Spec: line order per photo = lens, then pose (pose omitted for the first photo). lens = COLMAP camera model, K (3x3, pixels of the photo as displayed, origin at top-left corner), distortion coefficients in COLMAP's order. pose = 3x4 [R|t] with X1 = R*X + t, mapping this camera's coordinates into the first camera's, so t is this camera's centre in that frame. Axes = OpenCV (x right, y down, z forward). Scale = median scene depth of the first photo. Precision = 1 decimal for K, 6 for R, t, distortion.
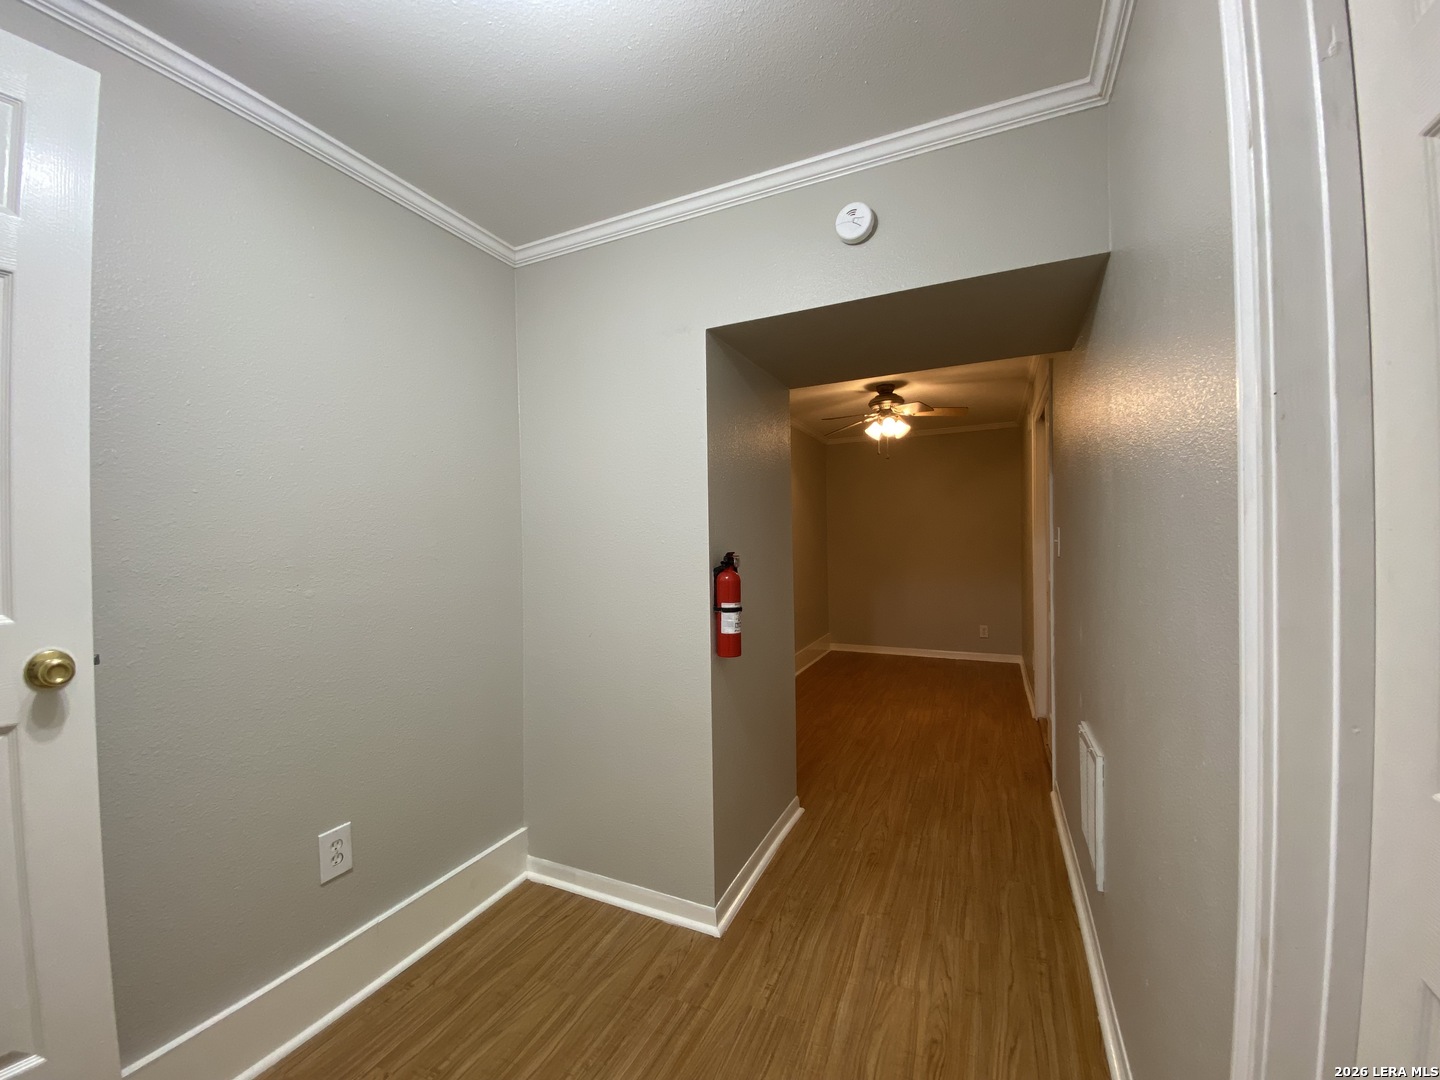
lens RADIAL K [[596.6, 0, 712.0], [0, 596.6, 543.3], [0, 0, 1]] dist [-0.000055, -0.002503]
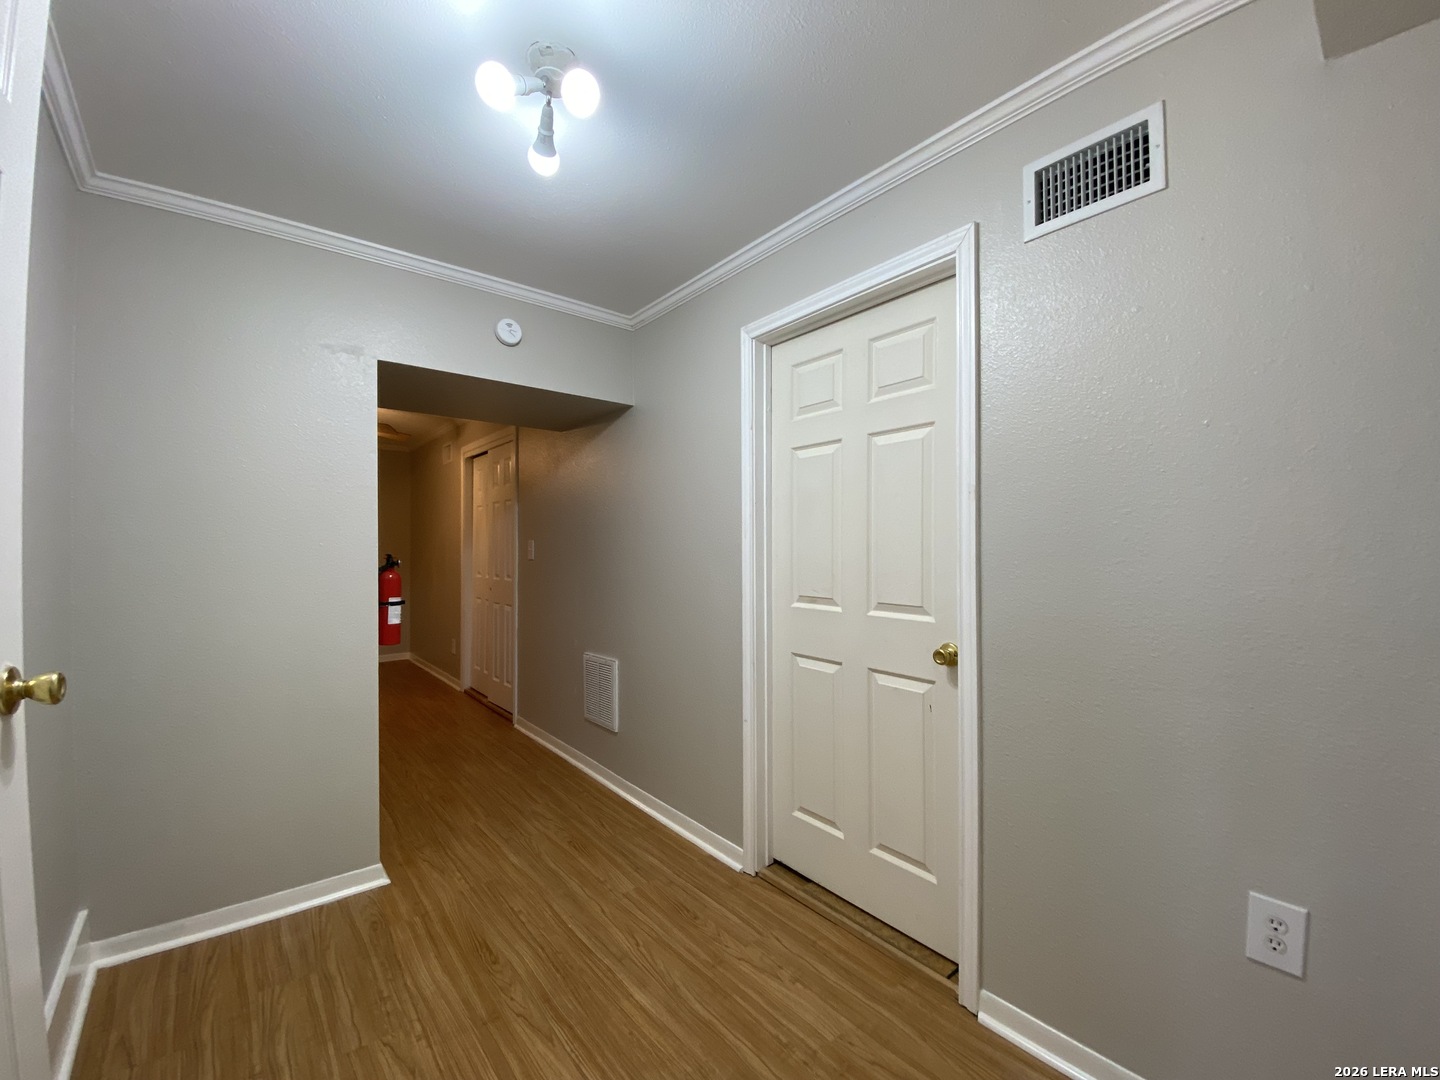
lens RADIAL K [[596.6, 0, 732.3], [0, 596.6, 543.1], [0, 0, 1]] dist [-0.000055, -0.002503]
pose [[0.405676, 0.026443, 0.913634, -0.816502], [-0.005999, 0.999637, -0.026269, 0.019849], [-0.913997, 0.005176, 0.405688, -0.096056]]
